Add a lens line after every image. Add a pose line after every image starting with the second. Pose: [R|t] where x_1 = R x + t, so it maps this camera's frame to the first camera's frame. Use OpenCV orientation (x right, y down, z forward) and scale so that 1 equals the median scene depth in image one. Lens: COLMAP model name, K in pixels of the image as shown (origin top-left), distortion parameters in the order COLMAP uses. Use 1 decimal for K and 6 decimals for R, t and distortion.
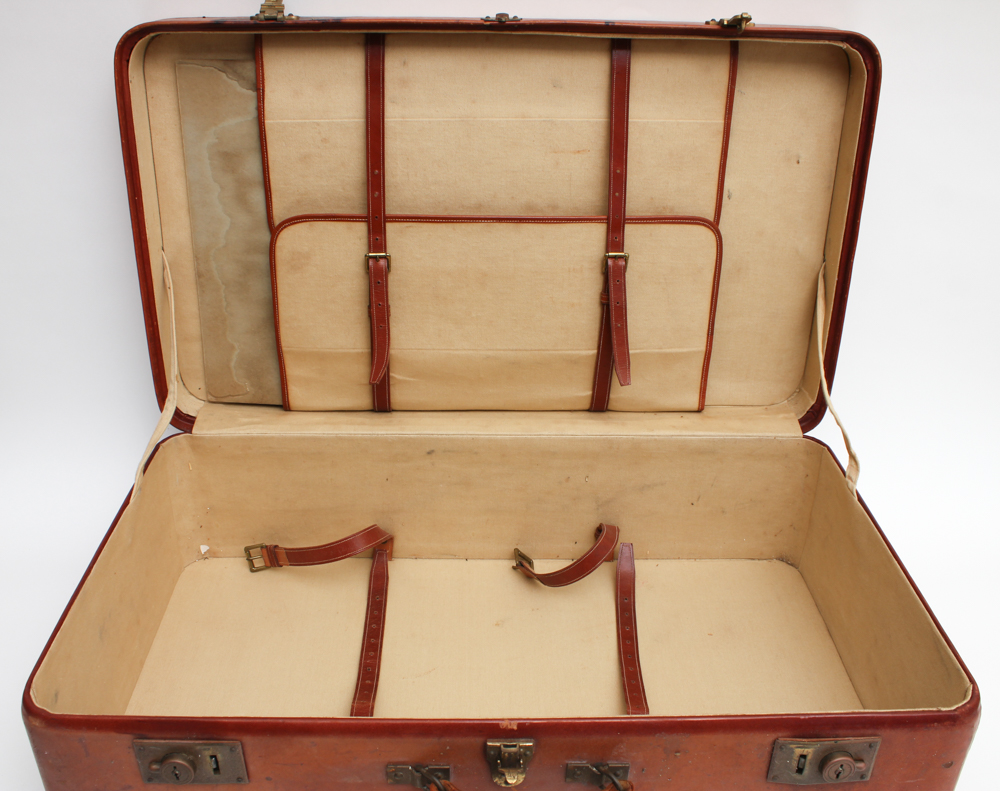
lens RADIAL K [[967.1, 0, 479.3], [0, 967.1, 386.5], [0, 0, 1]] dist [-0.170097, 0.147528]
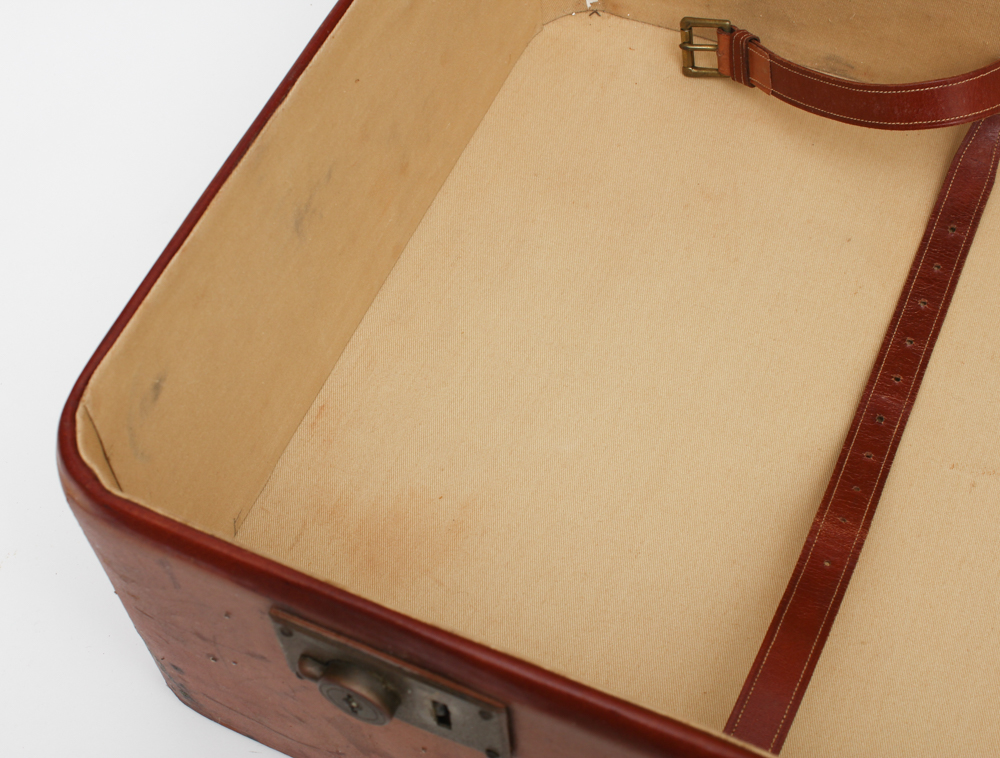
lens RADIAL K [[1580.0, 0, 447.7], [0, 1580.0, 379.4], [0, 0, 1]] dist [-0.026678, -0.009435]
pose [[0.895598, 0.334563, -0.293209, -0.080800], [-0.137895, 0.835413, 0.532043, -0.062870], [0.422952, -0.436065, 0.794329, 0.331527]]
